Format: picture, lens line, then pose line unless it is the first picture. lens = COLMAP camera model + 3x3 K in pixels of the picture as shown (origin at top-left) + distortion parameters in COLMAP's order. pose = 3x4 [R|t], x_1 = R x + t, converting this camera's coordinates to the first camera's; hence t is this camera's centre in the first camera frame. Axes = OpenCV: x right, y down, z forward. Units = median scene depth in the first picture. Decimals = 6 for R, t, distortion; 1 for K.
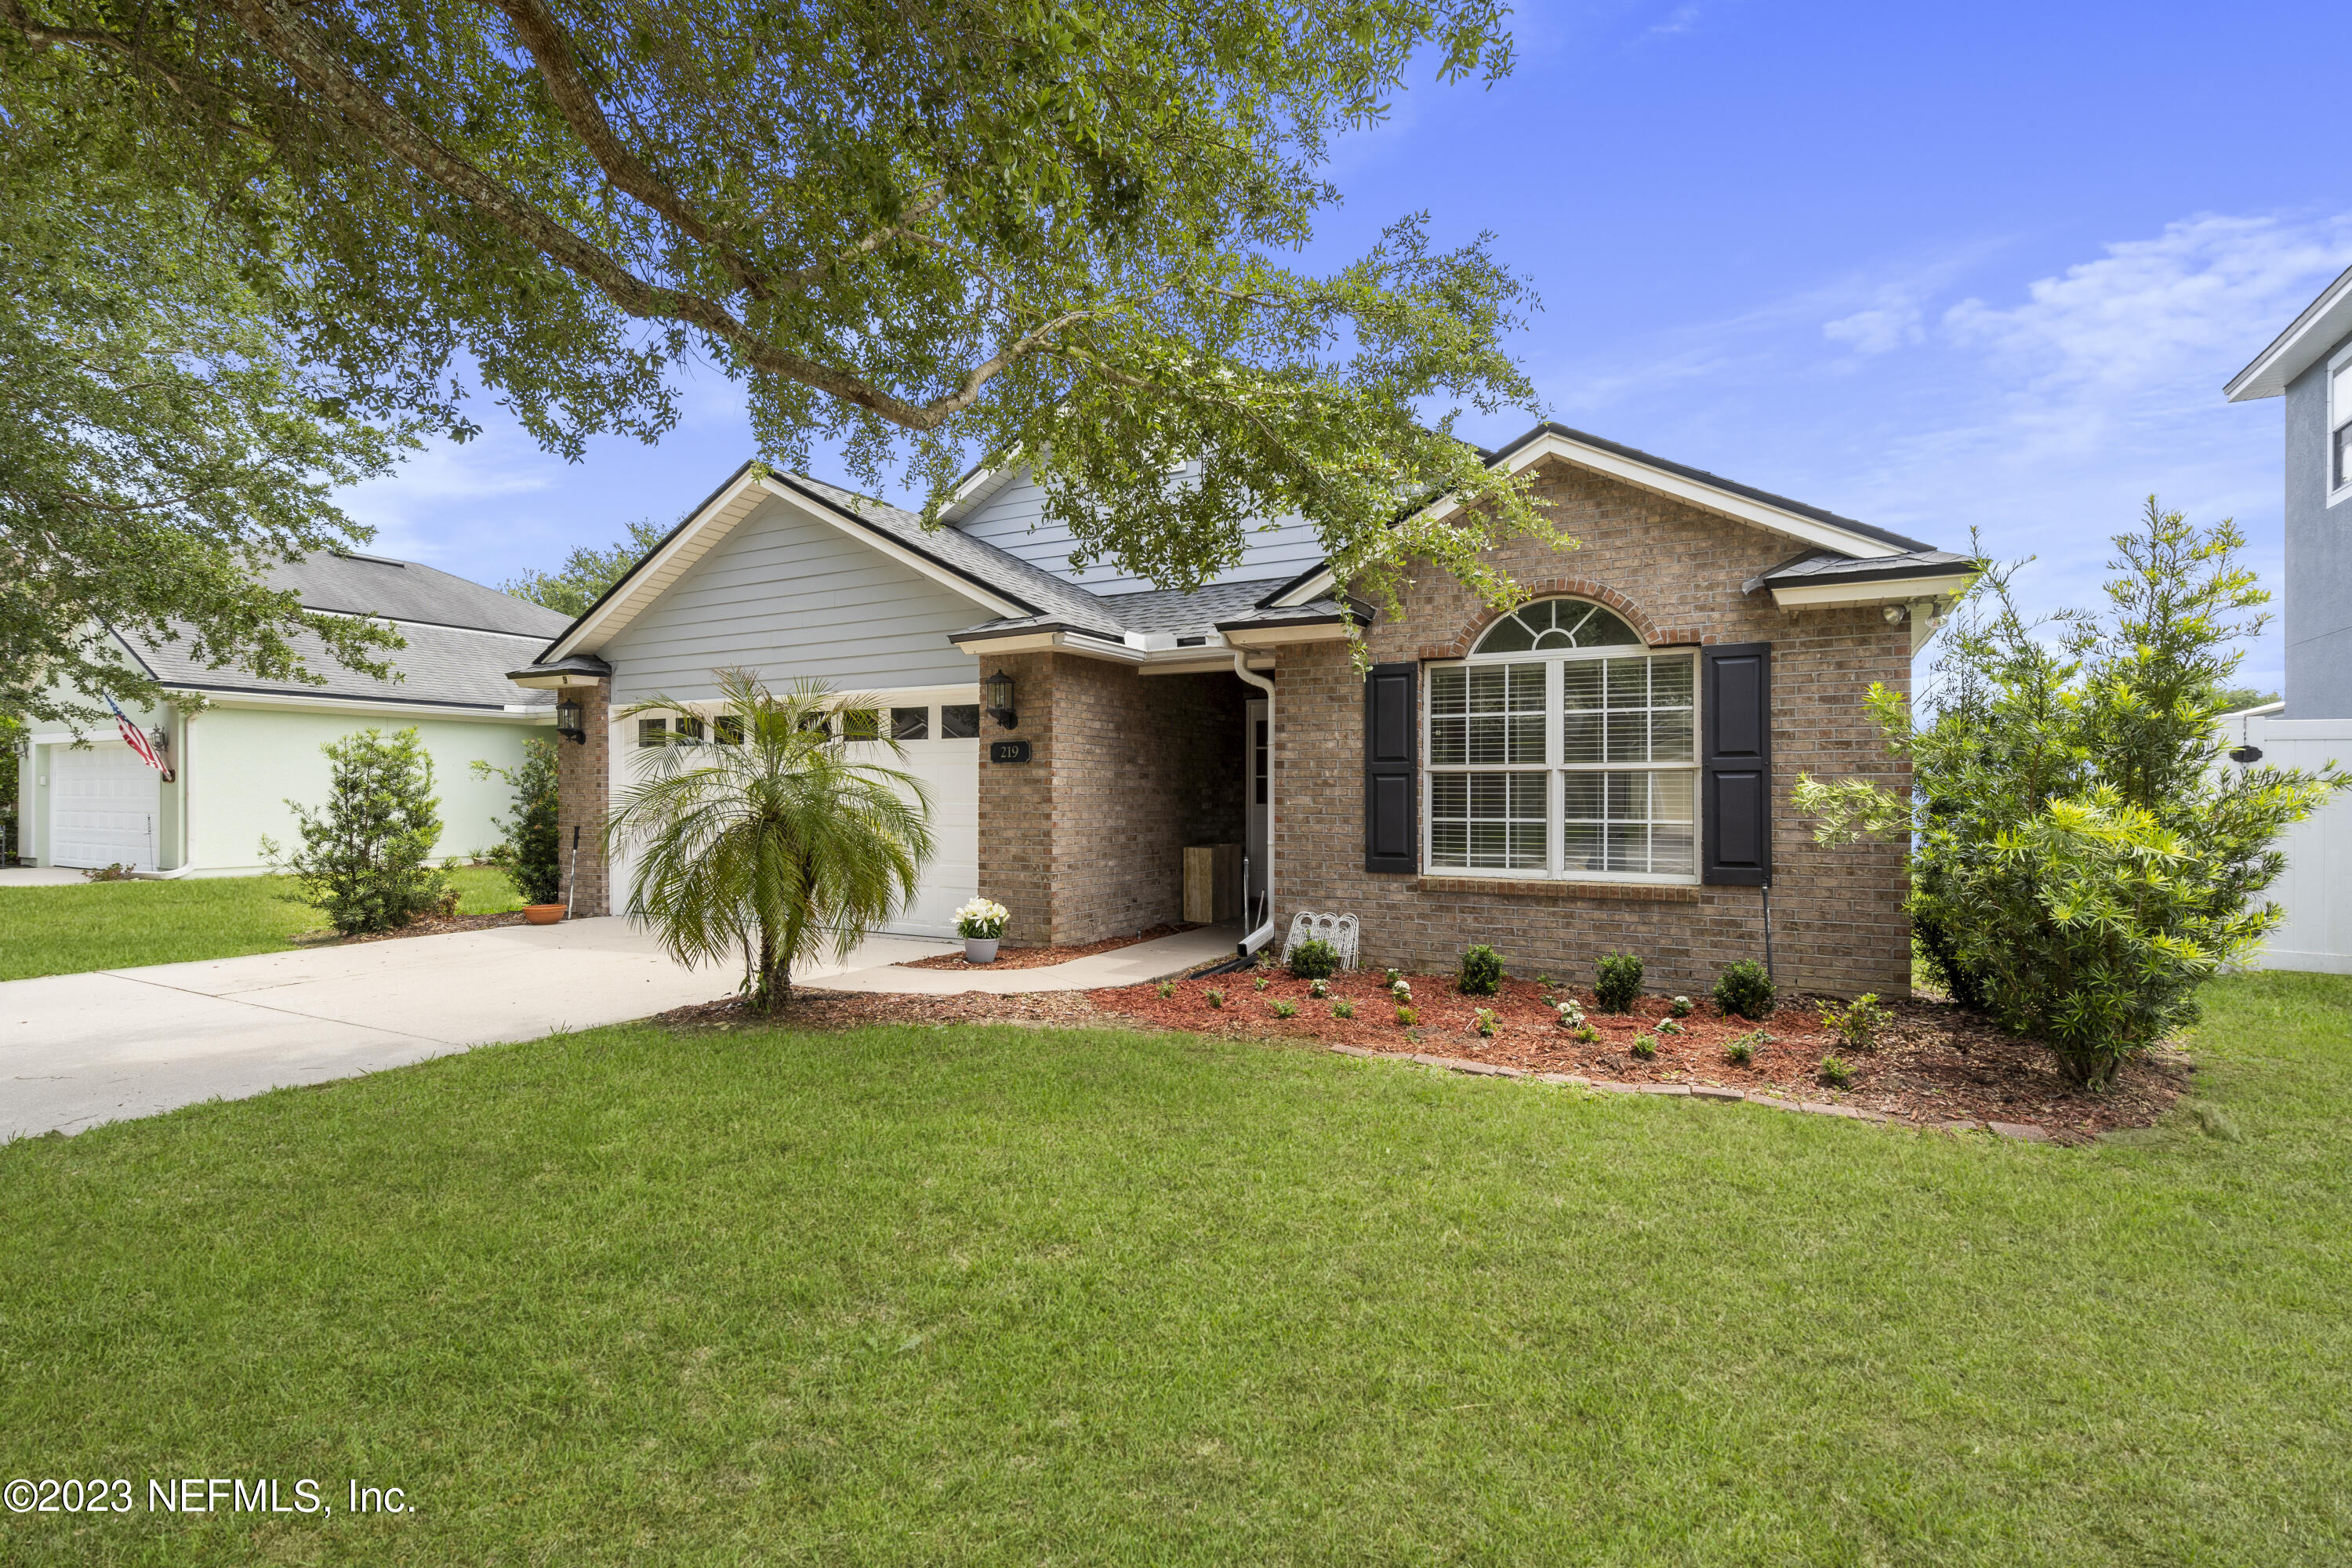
lens RADIAL K [[1109.2, 0, 1176.1], [0, 1109.2, 787.7], [0, 0, 1]] dist [-0.002154, 0.000140]
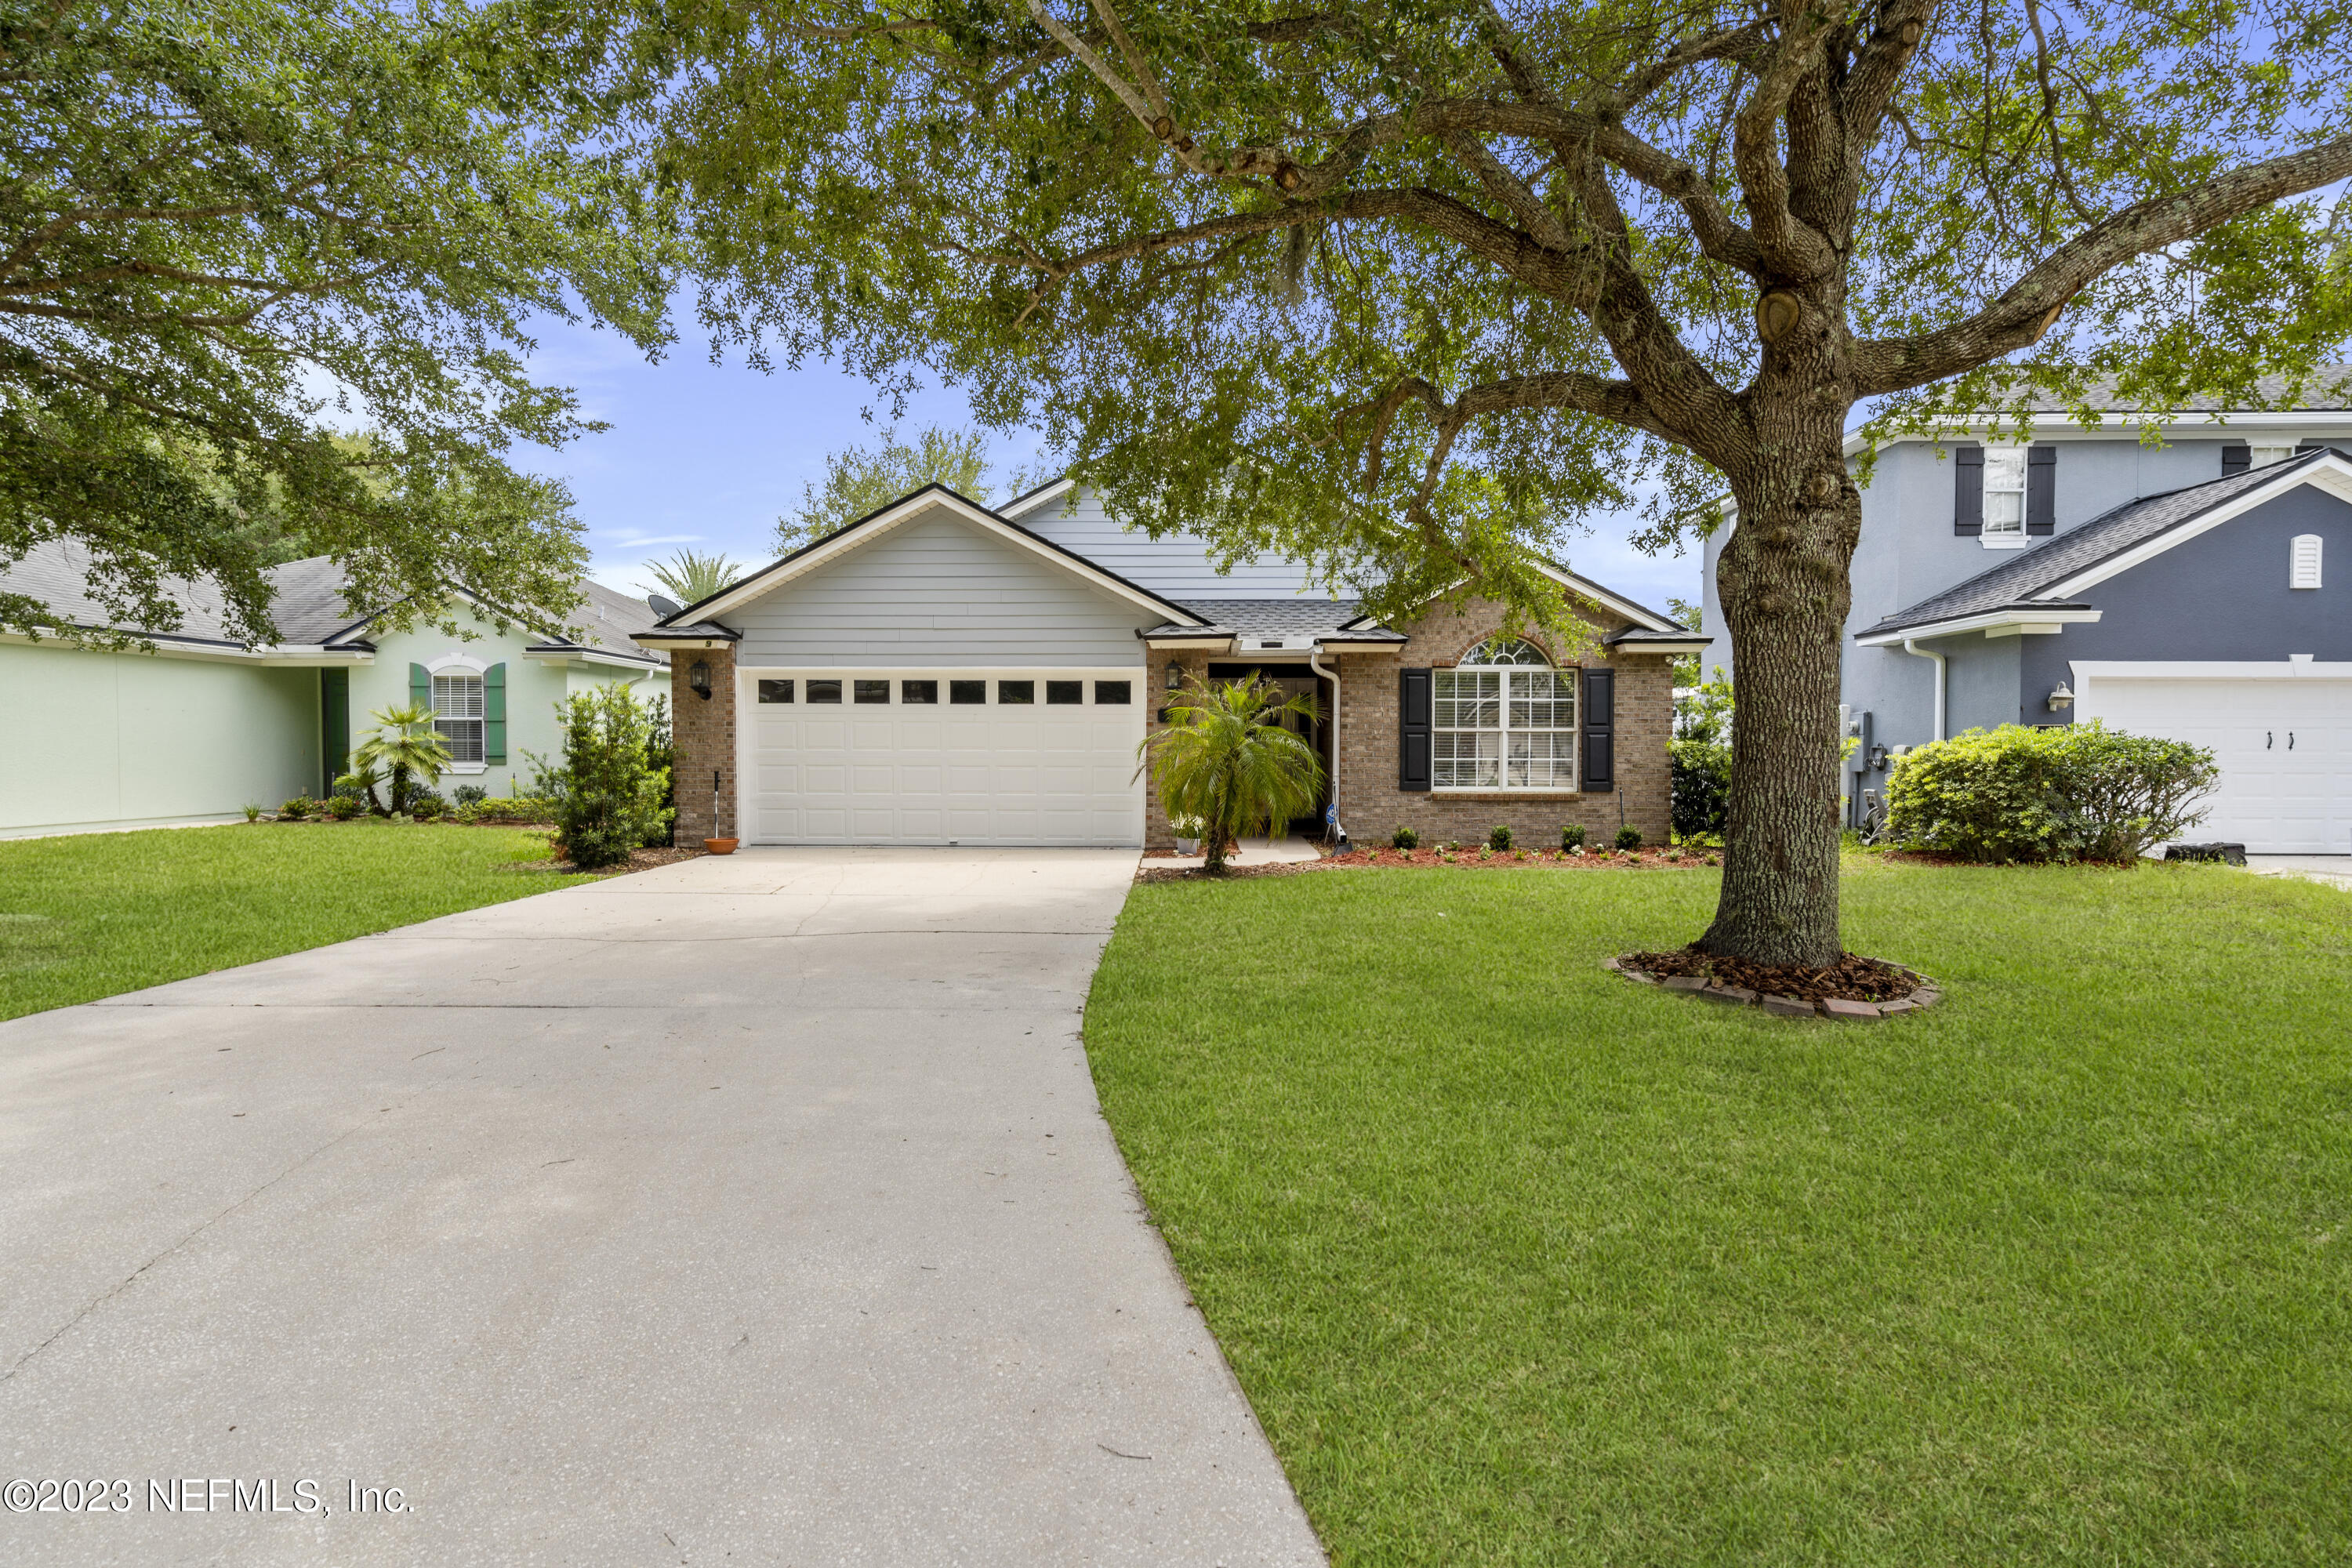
lens RADIAL K [[1119.8, 0, 1174.6], [0, 1119.8, 770.1], [0, 0, 1]] dist [-0.001086, 0.000176]
pose [[0.884809, -0.008602, 0.465874, -0.950473], [-0.004403, 0.999631, 0.026819, 0.000571], [-0.465933, -0.025781, 0.884444, -0.359149]]
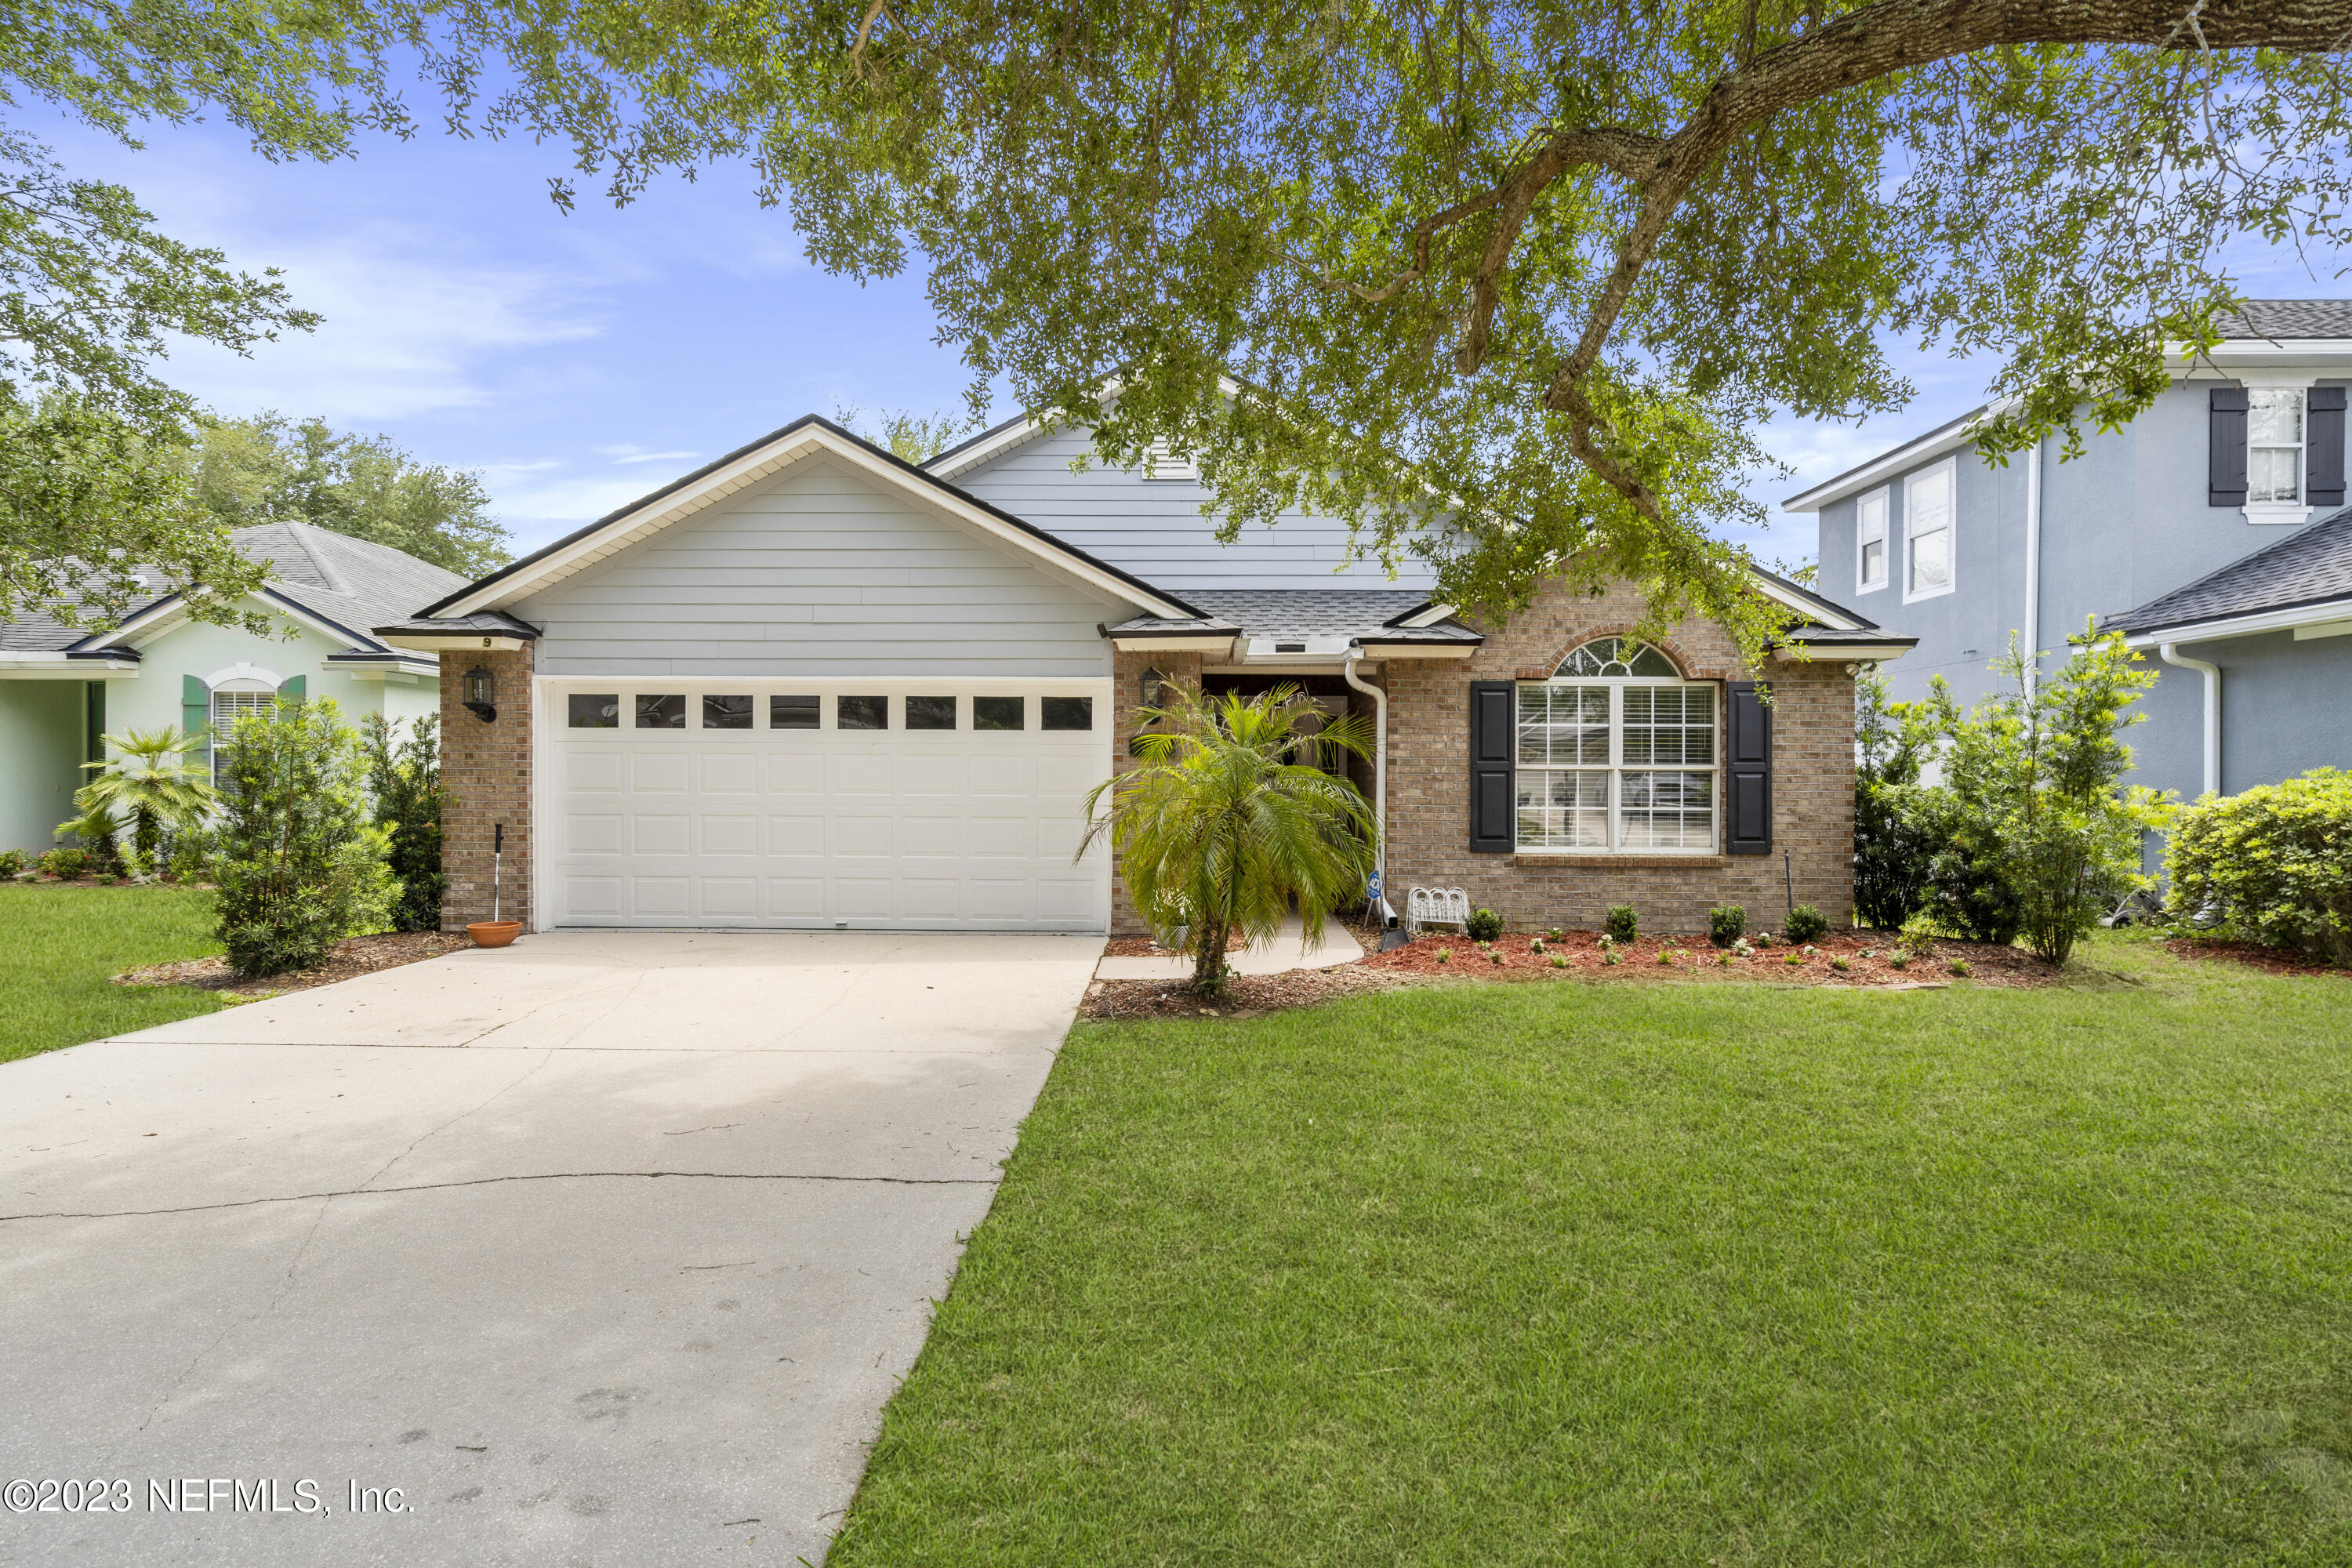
lens RADIAL K [[1174.2, 0, 1176.5], [0, 1174.2, 780.1], [0, 0, 1]] dist [0.002055, -0.000479]
pose [[0.884190, 0.001417, 0.467126, -0.724238], [-0.006897, 0.999926, 0.010022, -0.013359], [-0.467077, -0.012083, 0.884134, 0.021529]]
